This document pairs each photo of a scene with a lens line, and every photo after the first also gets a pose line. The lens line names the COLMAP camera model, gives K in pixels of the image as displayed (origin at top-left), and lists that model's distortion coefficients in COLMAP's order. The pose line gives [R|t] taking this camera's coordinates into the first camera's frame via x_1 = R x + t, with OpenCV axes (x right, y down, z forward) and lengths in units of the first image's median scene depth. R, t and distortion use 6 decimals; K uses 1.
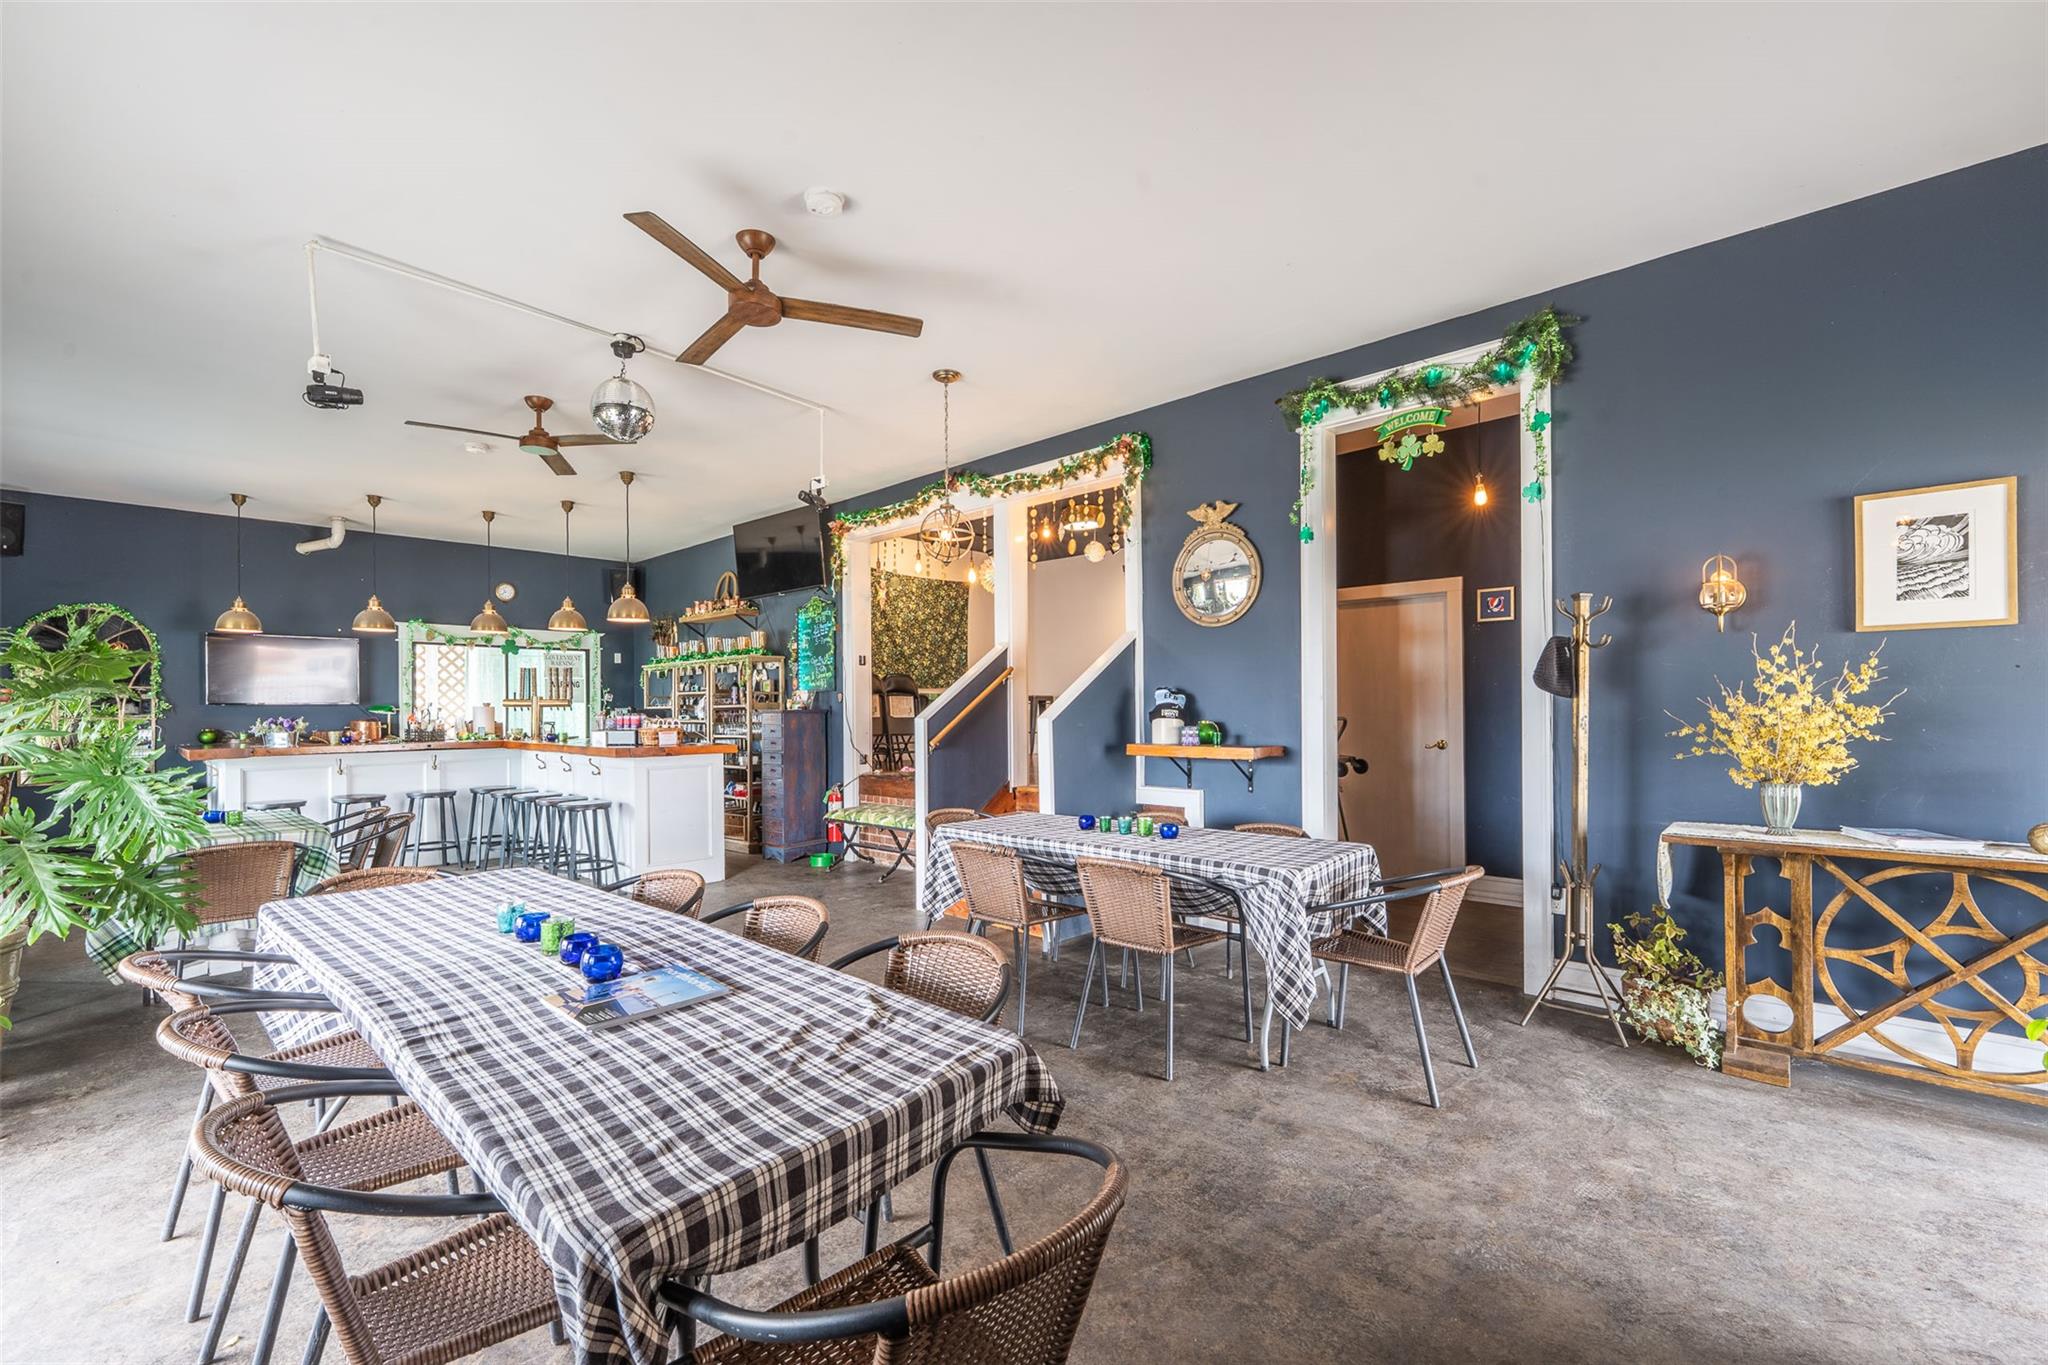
lens RADIAL K [[849.8, 0, 1047.7], [0, 849.8, 699.6], [0, 0, 1]] dist [-0.001552, 0.001748]
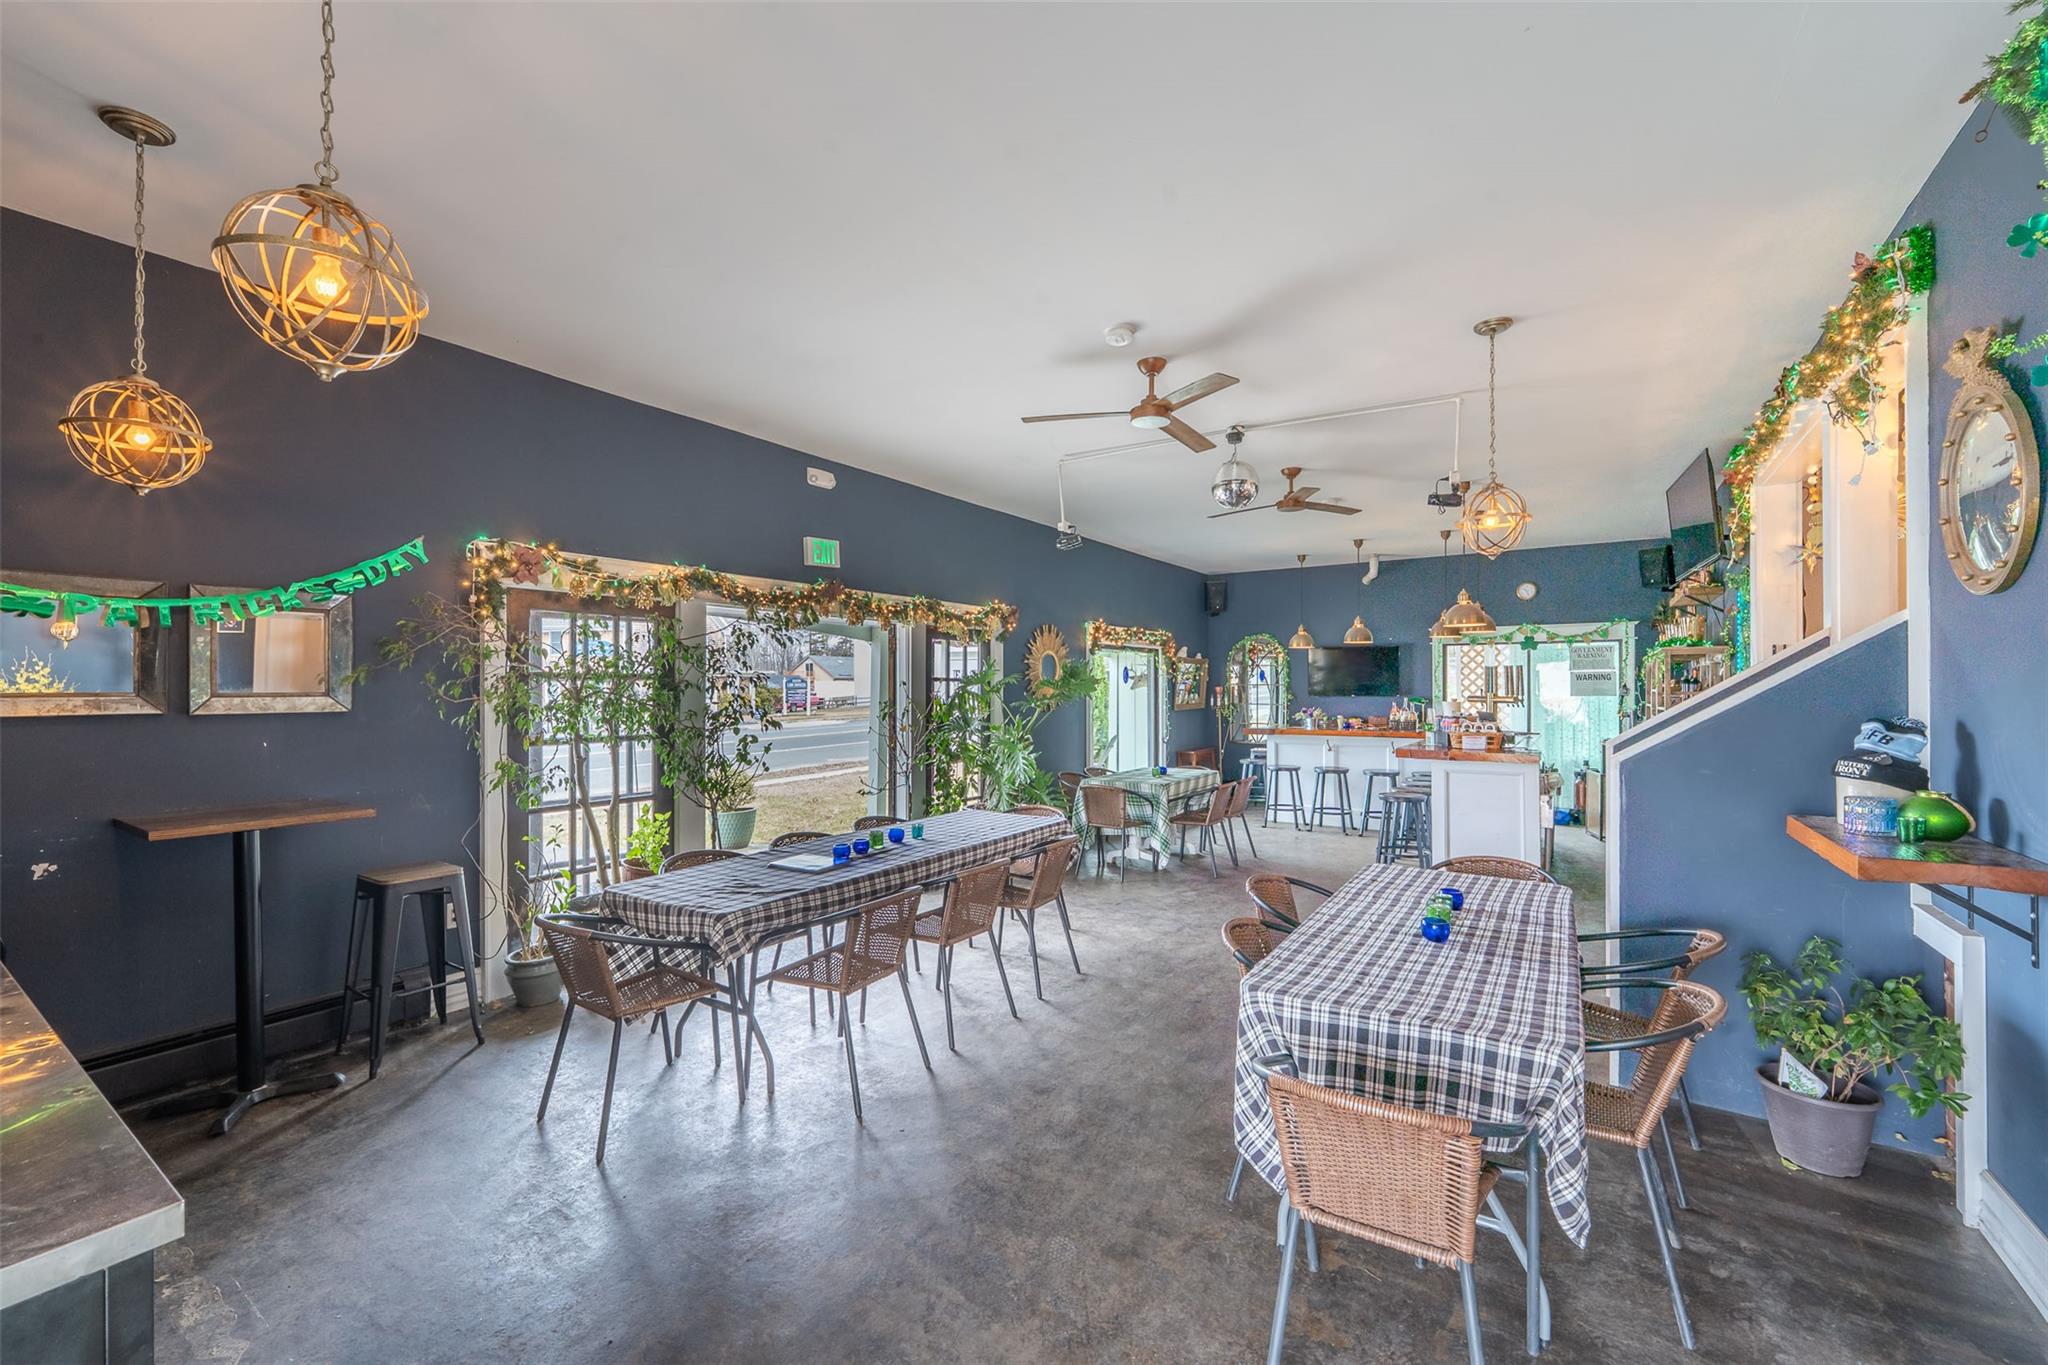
lens RADIAL K [[849.8, 0, 1016.7], [0, 849.8, 681.5], [0, 0, 1]] dist [-0.001552, 0.001748]
pose [[0.130682, 0.005979, -0.991406, 0.429681], [0.007274, 0.999949, 0.006990, -0.033546], [0.991398, -0.008125, 0.130632, 0.297915]]
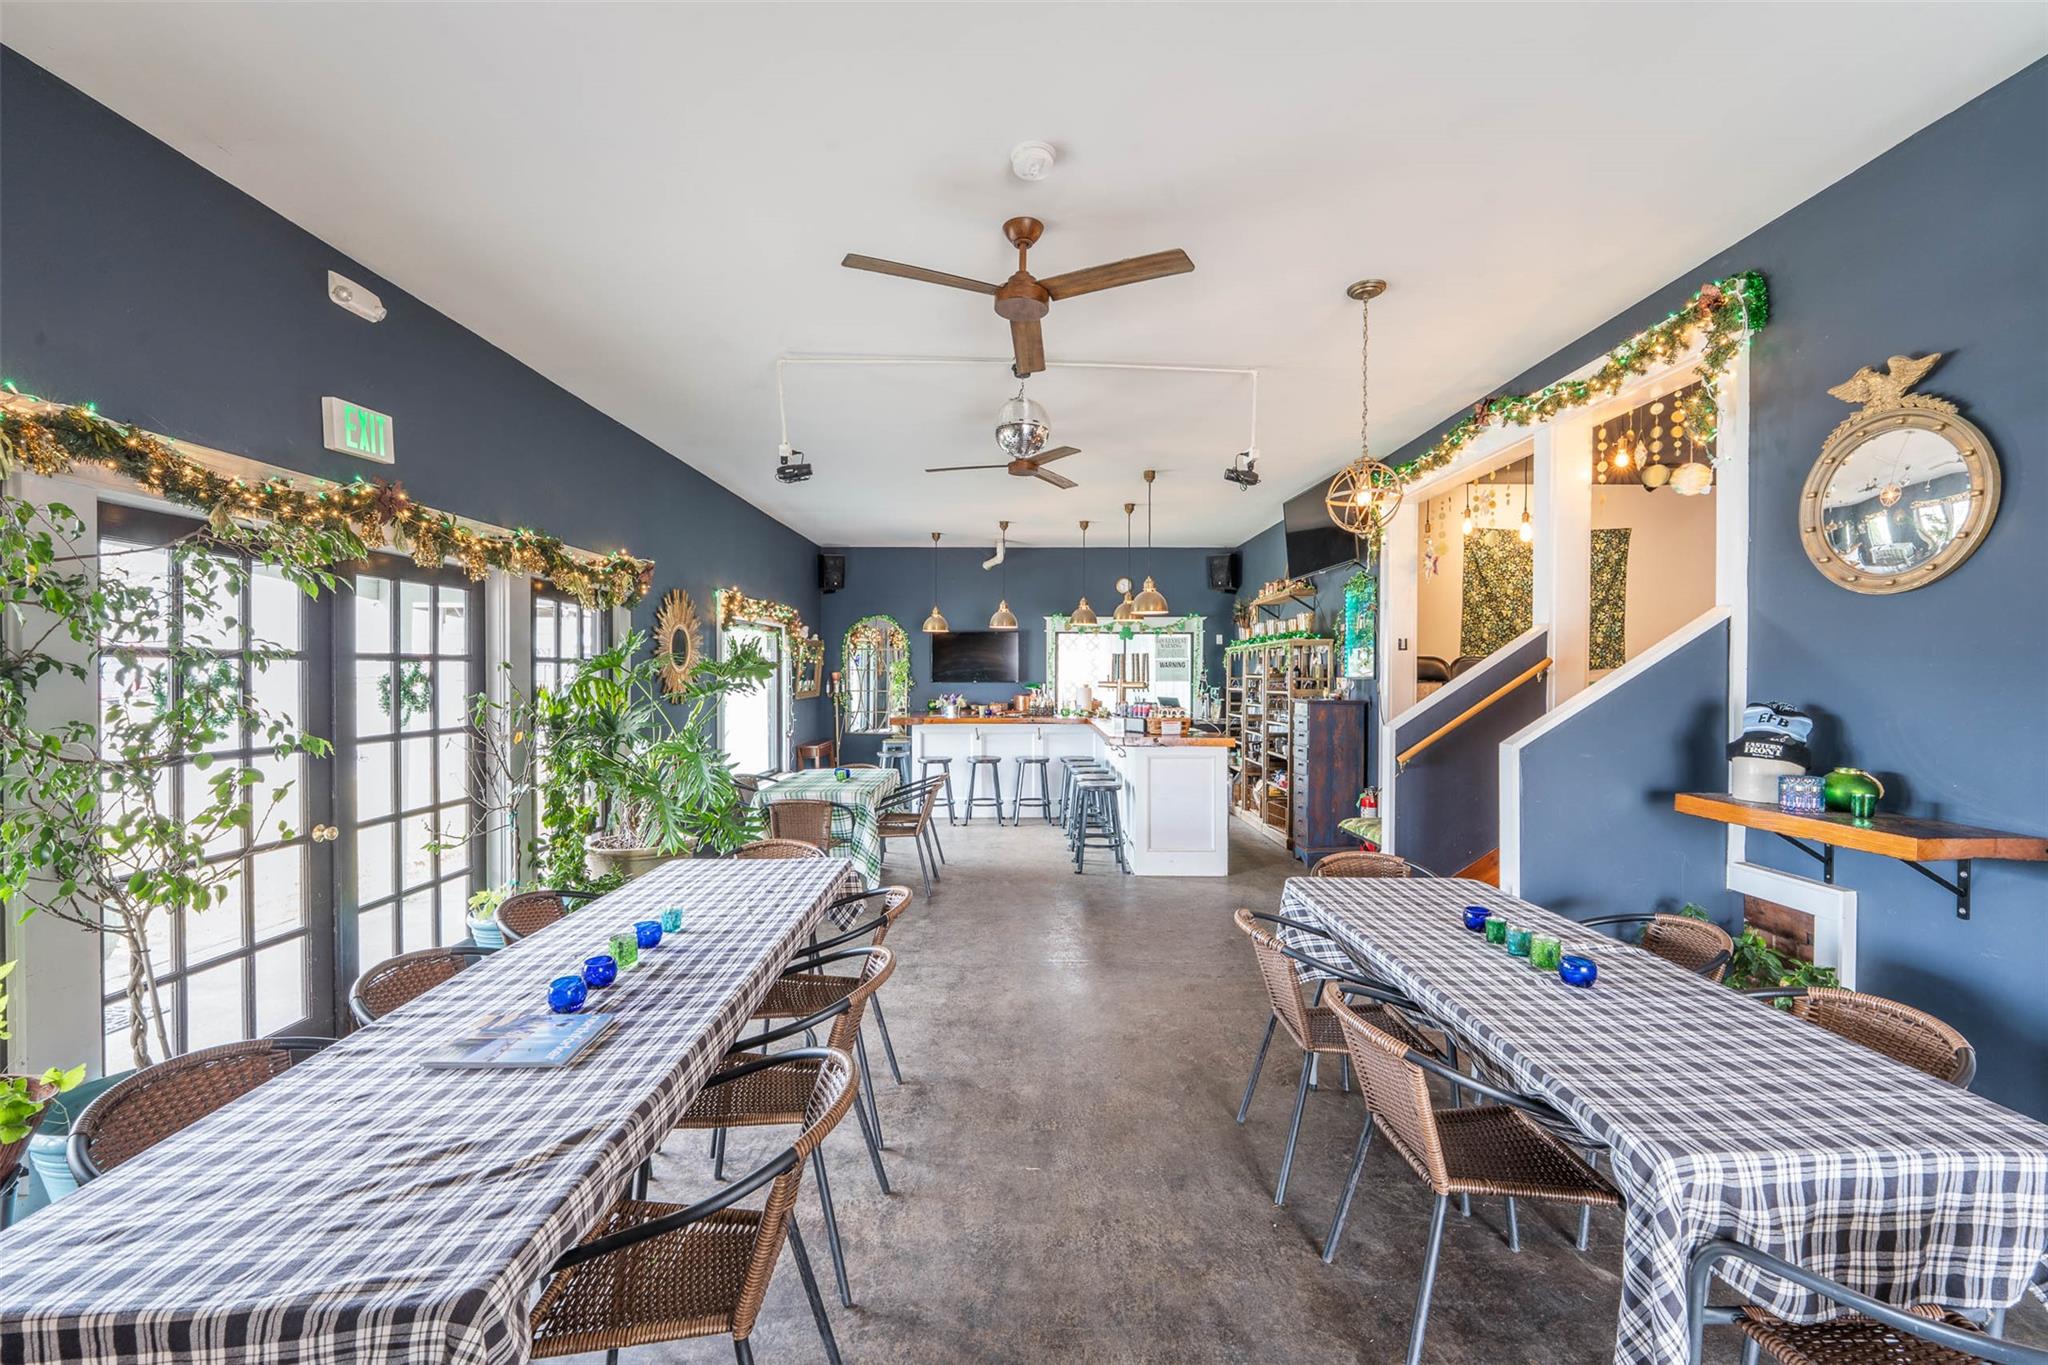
lens RADIAL K [[849.8, 0, 1035.4], [0, 849.8, 673.1], [0, 0, 1]] dist [-0.001552, 0.001748]
pose [[0.671551, 0.013211, -0.740841, 0.174437], [-0.003536, 0.999887, 0.014625, -0.031247], [0.740950, -0.007202, 0.671521, 0.180091]]
